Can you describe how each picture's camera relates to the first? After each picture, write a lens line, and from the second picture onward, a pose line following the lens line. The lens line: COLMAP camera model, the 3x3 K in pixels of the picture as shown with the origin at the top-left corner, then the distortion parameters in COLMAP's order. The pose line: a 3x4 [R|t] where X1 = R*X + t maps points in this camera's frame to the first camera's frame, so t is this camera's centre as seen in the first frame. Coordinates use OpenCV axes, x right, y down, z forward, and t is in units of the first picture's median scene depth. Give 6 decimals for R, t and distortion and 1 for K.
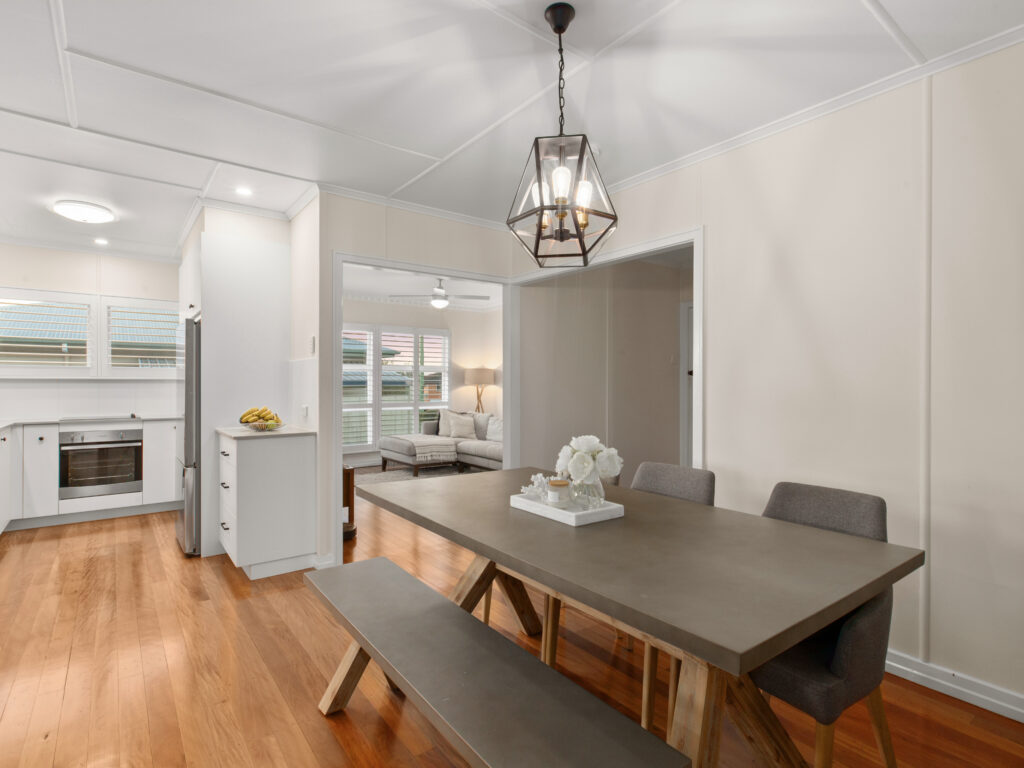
lens RADIAL K [[518.9, 0, 512.4], [0, 518.9, 379.9], [0, 0, 1]] dist [0.003662, -0.002041]
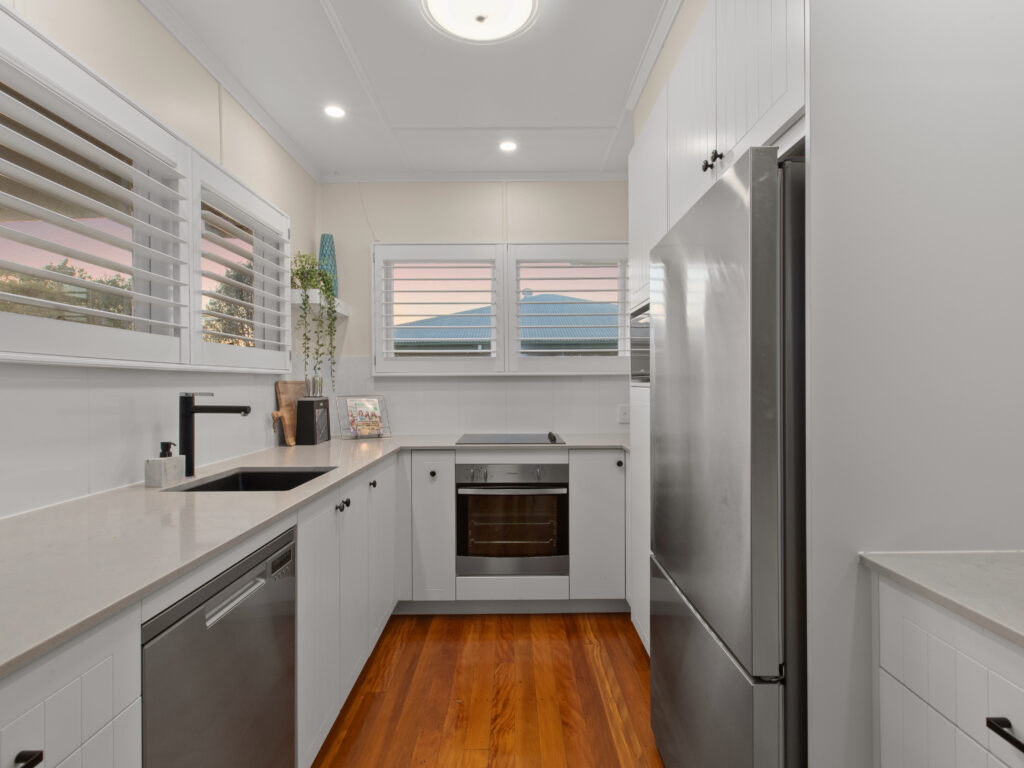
lens RADIAL K [[518.9, 0, 512.4], [0, 518.9, 384.8], [0, 0, 1]] dist [0.003662, -0.002041]
pose [[0.791181, -0.002715, -0.611576, -0.350305], [0.008210, 0.999947, 0.006182, 0.004656], [0.611527, -0.009912, 0.791161, 0.438029]]
